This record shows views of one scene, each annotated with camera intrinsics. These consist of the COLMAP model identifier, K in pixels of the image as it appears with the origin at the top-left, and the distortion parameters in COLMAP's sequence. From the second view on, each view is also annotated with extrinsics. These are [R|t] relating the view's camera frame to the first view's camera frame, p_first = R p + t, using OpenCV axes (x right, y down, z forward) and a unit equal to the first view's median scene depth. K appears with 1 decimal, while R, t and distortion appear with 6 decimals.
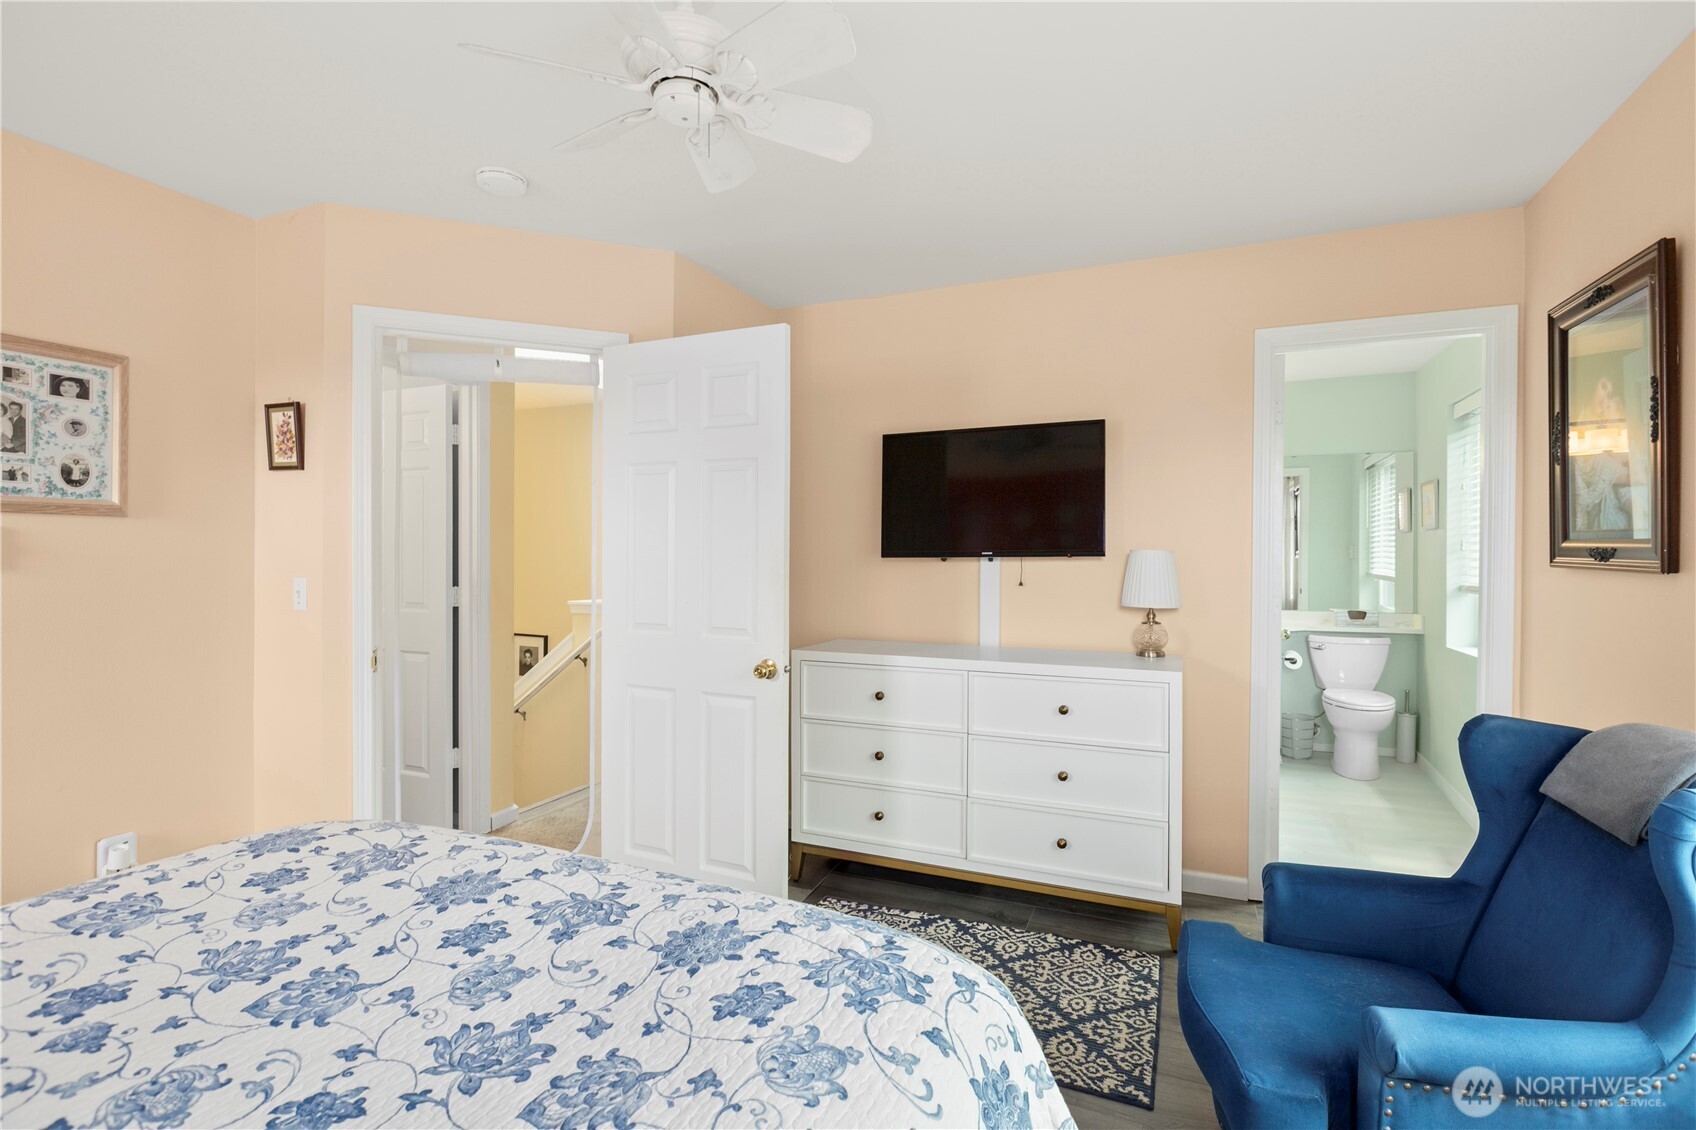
lens RADIAL K [[795.5, 0, 846.3], [0, 795.5, 554.3], [0, 0, 1]] dist [0.000596, -0.000079]
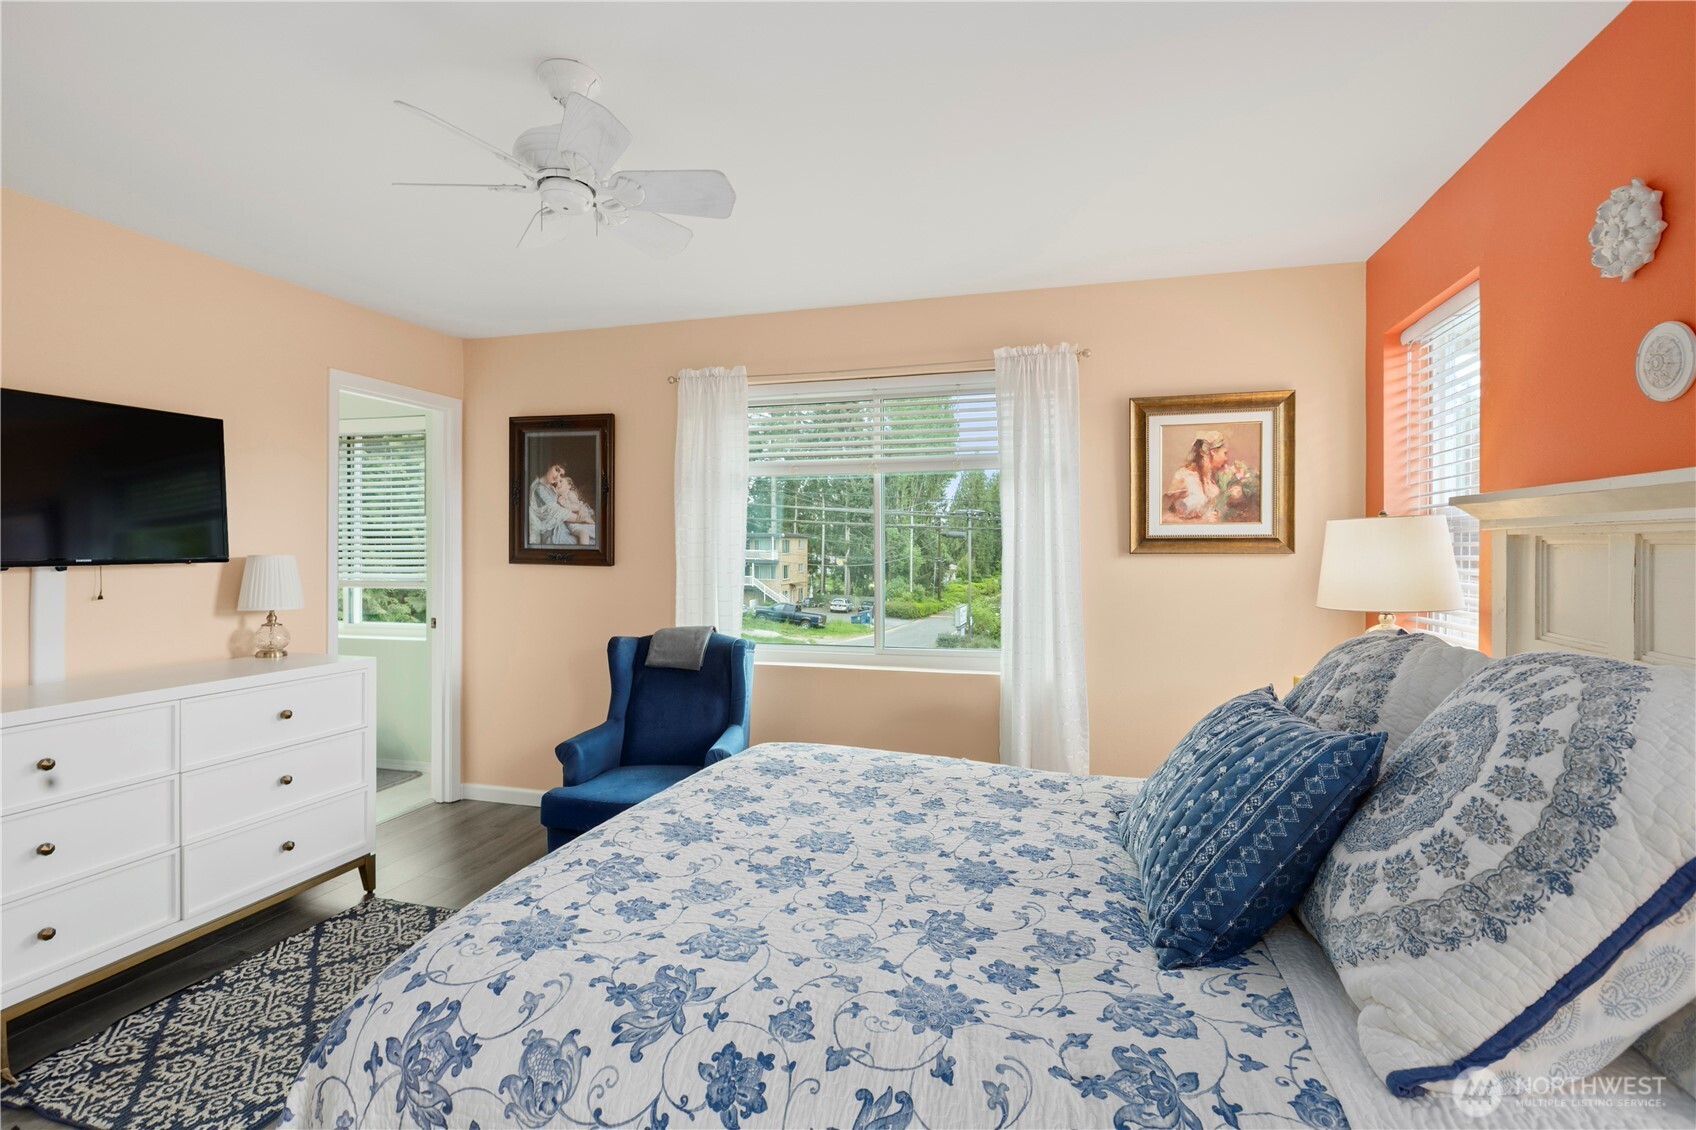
lens RADIAL K [[795.5, 0, 849.3], [0, 795.5, 557.9], [0, 0, 1]] dist [0.000596, -0.000079]
pose [[-0.128839, -0.006315, 0.991645, -0.851718], [0.004072, 0.999968, 0.006897, -0.006801], [-0.991657, 0.004926, -0.128809, 0.437607]]
